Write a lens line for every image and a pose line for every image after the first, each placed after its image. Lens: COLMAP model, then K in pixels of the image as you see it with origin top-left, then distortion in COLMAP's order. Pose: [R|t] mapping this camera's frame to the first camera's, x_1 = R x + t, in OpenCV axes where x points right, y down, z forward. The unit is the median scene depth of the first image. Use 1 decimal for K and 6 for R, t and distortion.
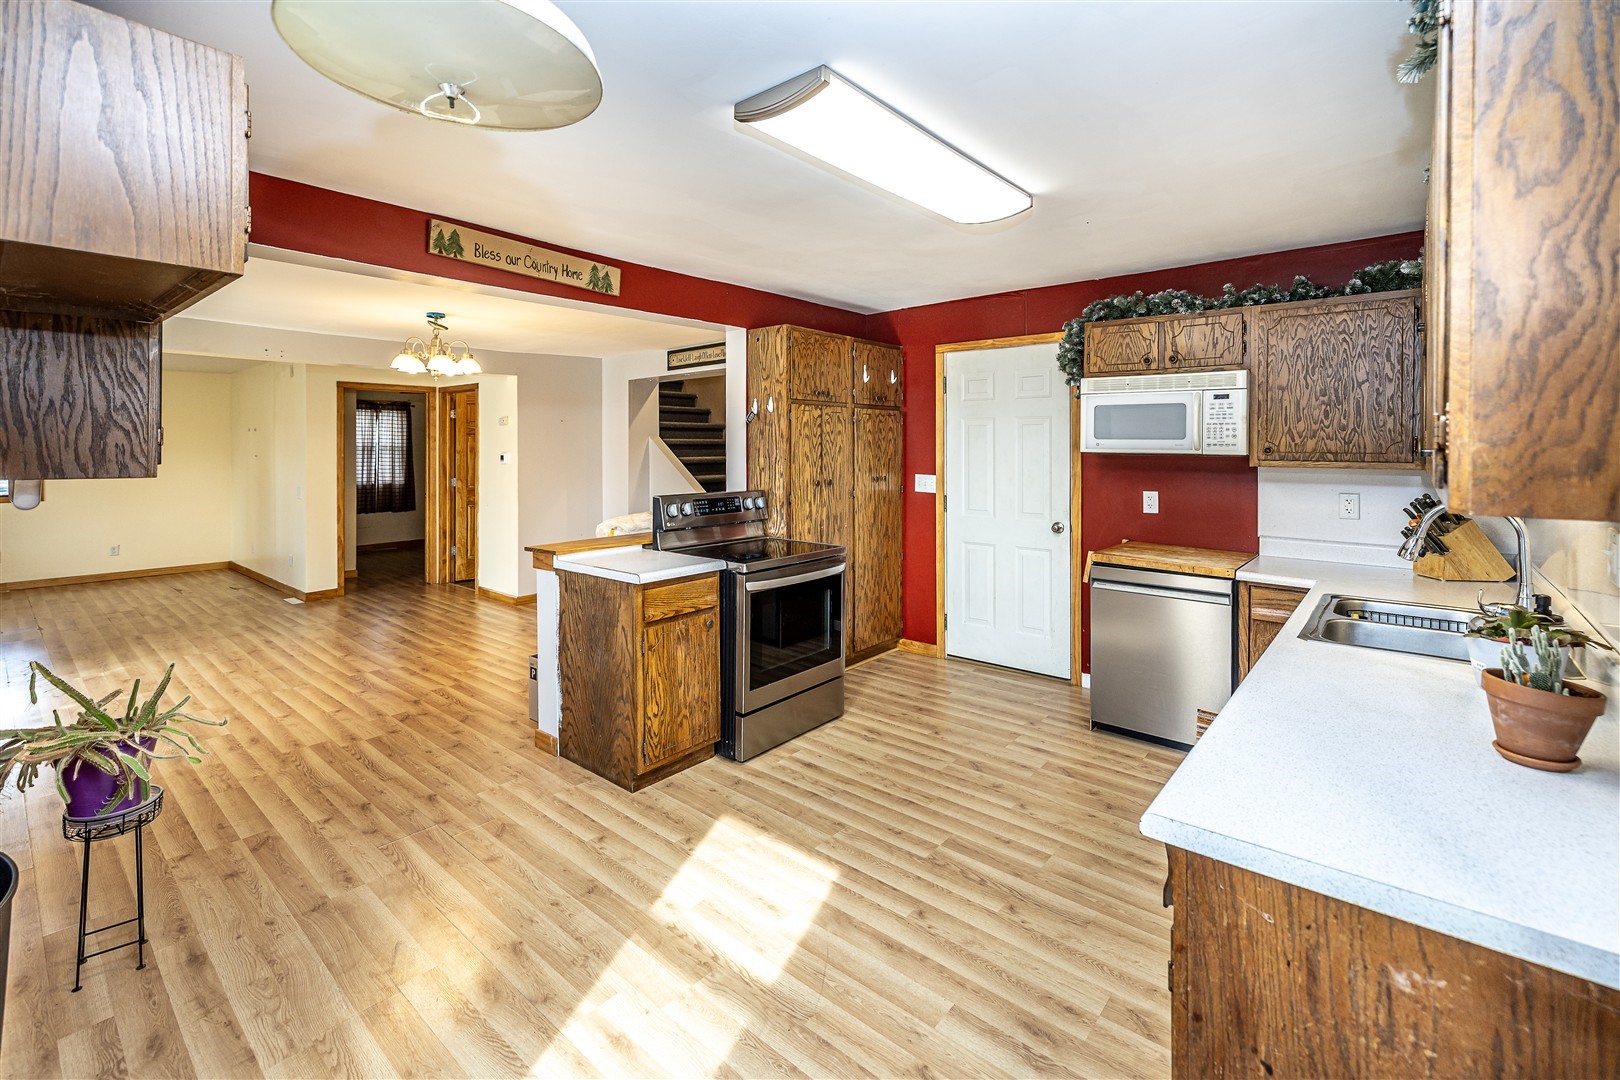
lens RADIAL K [[717.0, 0, 790.1], [0, 717.0, 446.6], [0, 0, 1]] dist [-0.000243, 0.000013]
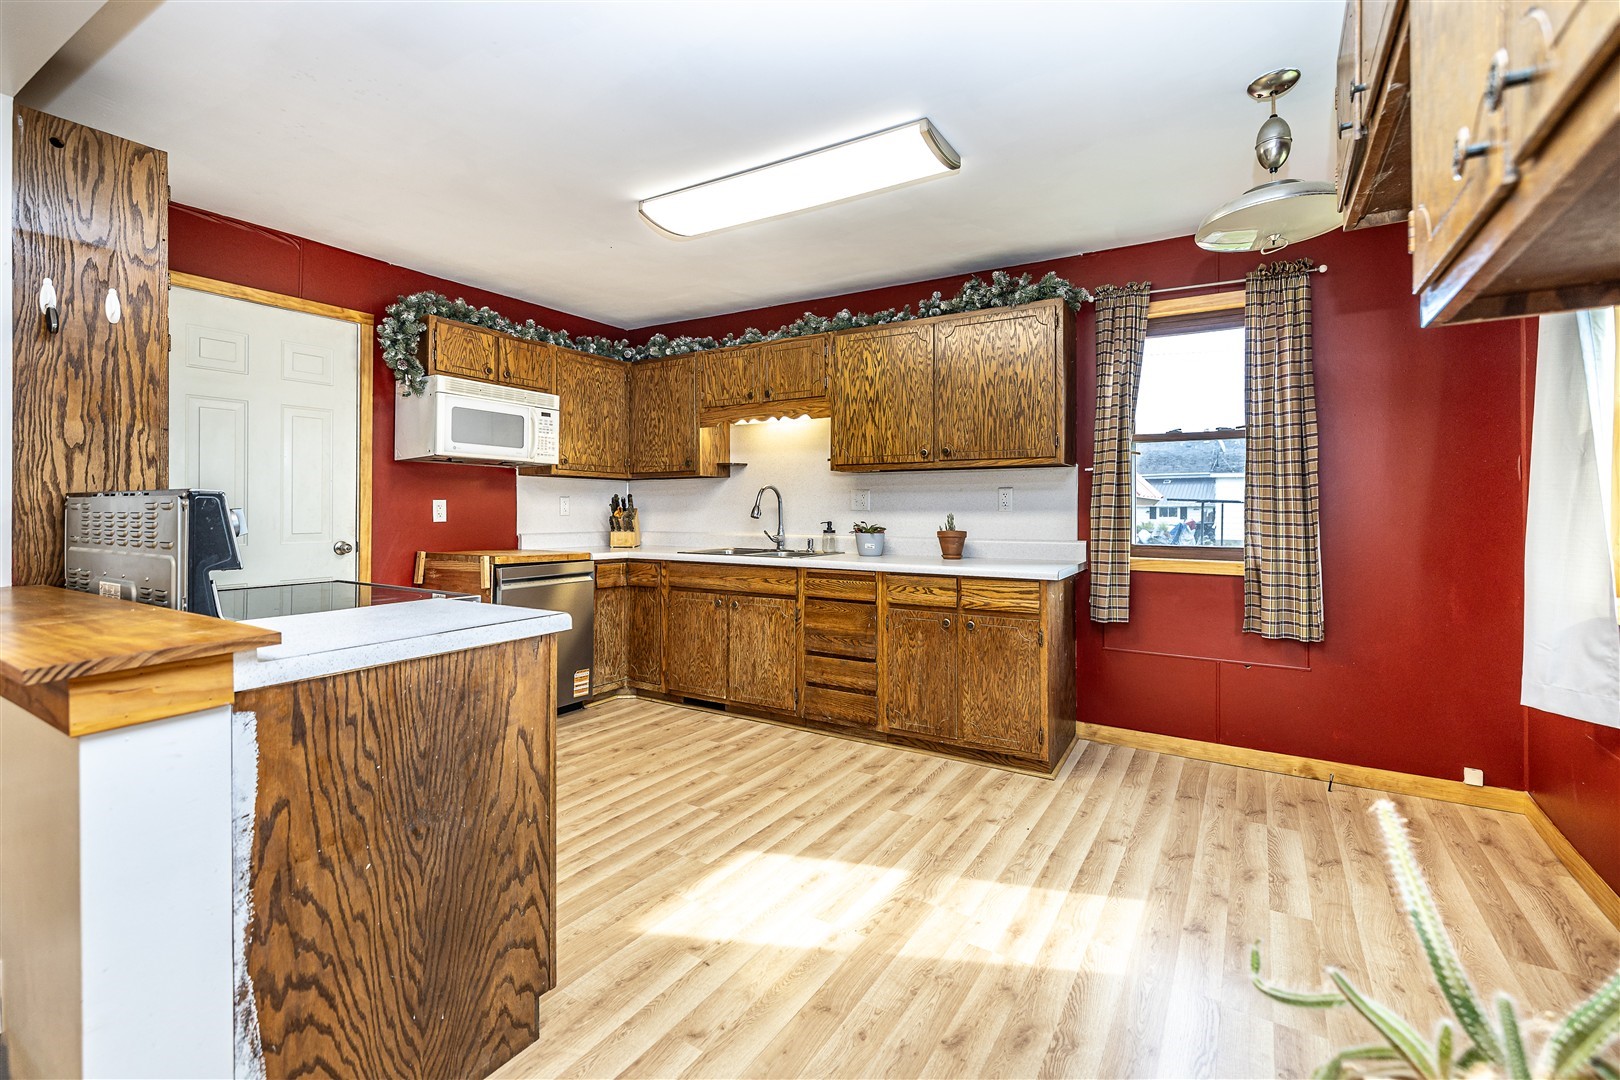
lens RADIAL K [[717.0, 0, 822.6], [0, 717.0, 506.2], [0, 0, 1]] dist [-0.000243, 0.000013]
pose [[-0.170120, -0.002385, 0.985420, -0.881507], [0.001495, 0.999995, 0.002678, 0.108378], [-0.985422, 0.001929, -0.170116, 1.013871]]
